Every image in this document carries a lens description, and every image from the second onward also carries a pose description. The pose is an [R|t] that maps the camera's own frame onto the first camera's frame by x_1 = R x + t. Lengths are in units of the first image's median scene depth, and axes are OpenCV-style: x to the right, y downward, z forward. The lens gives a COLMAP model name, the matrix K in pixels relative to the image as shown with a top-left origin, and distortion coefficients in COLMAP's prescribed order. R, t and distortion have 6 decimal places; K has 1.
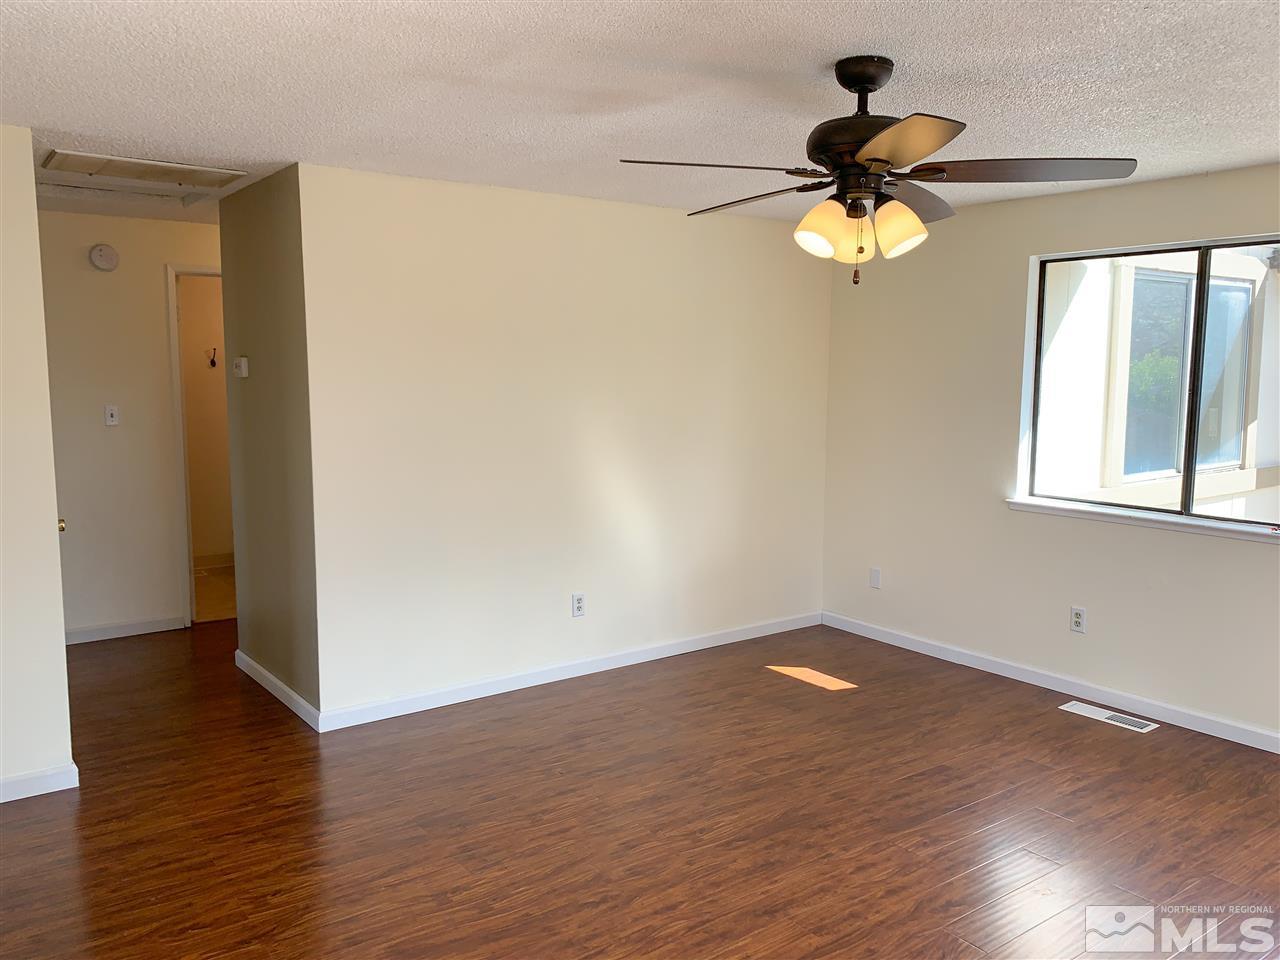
lens RADIAL K [[1003.1, 0, 652.5], [0, 1003.1, 476.0], [0, 0, 1]] dist [0.041607, -0.090075]
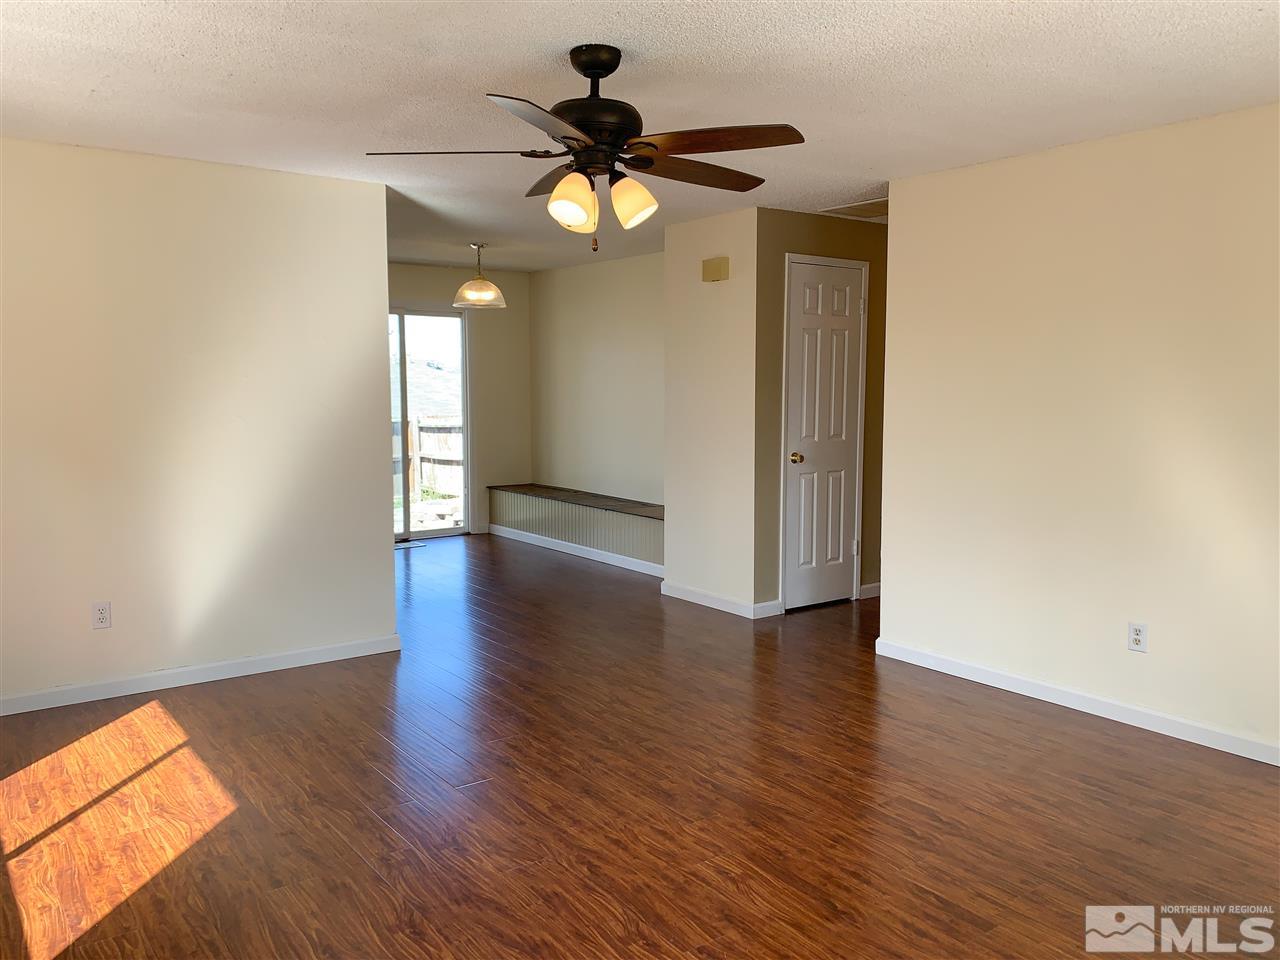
lens RADIAL K [[1003.1, 0, 641.6], [0, 1003.1, 469.8], [0, 0, 1]] dist [0.041607, -0.090075]
pose [[0.003048, 0.085188, -0.996360, 1.027753], [-0.117276, 0.989520, 0.084244, -0.038545], [0.993095, 0.116592, 0.013006, 0.819355]]
